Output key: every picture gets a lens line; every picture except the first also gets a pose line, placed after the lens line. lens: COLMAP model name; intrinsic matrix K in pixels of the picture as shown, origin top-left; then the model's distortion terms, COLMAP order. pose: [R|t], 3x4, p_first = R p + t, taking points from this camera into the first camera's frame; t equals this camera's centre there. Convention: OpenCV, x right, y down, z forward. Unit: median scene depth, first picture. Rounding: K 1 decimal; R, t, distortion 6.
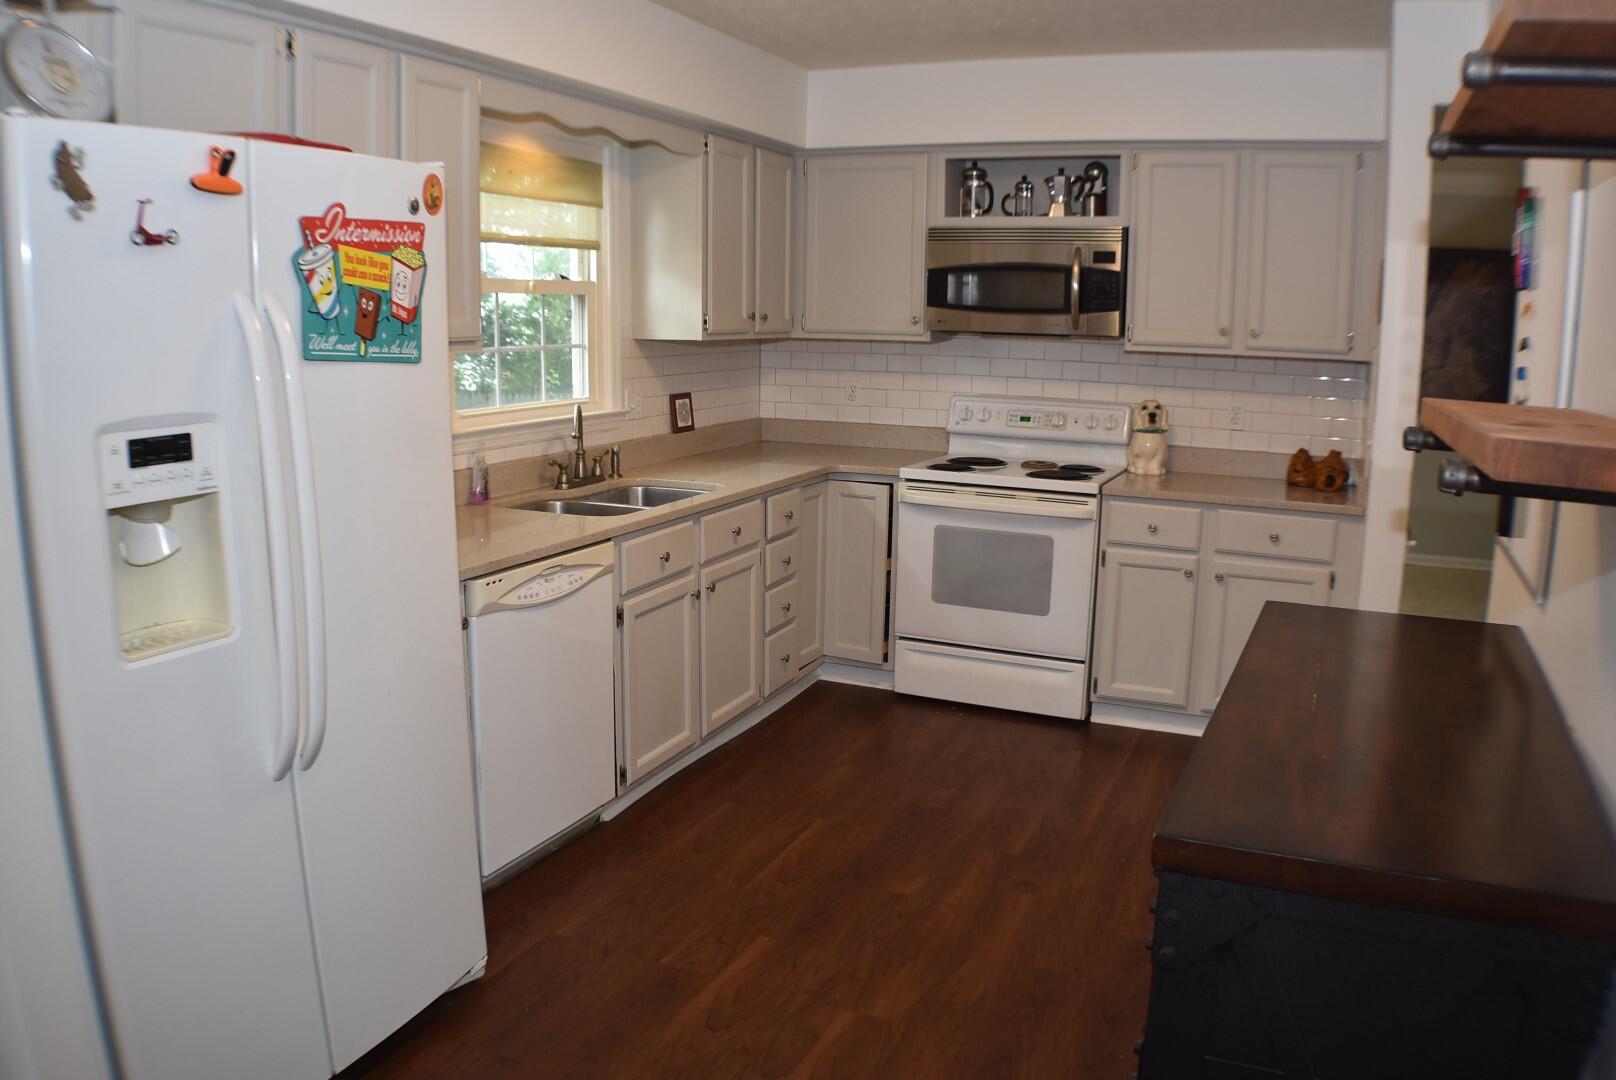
lens RADIAL K [[1195.0, 0, 806.7], [0, 1195.0, 544.9], [0, 0, 1]] dist [-0.196304, 0.055518]
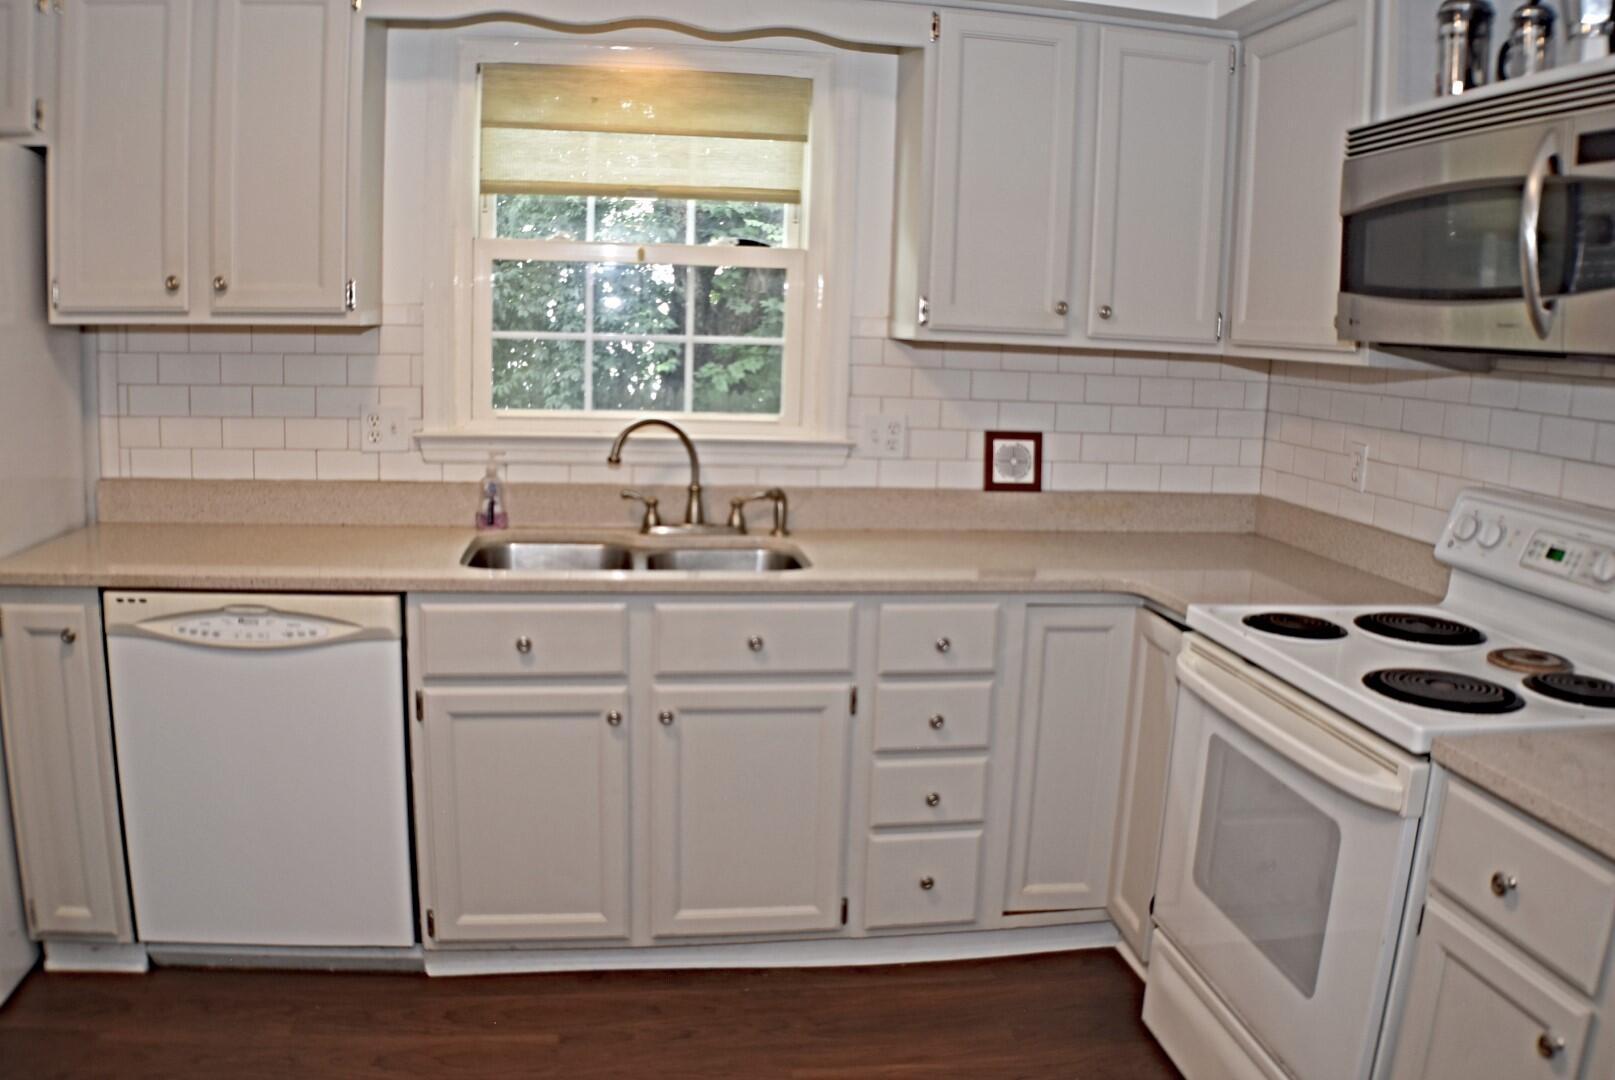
lens RADIAL K [[1286.6, 0, 810.9], [0, 1286.6, 525.9], [0, 0, 1]] dist [-0.139405, 0.001348]
pose [[0.544426, 0.138179, -0.827349, 0.451273], [-0.187997, 0.981347, 0.040190, -0.092892], [0.817470, 0.133659, 0.560248, 0.584724]]
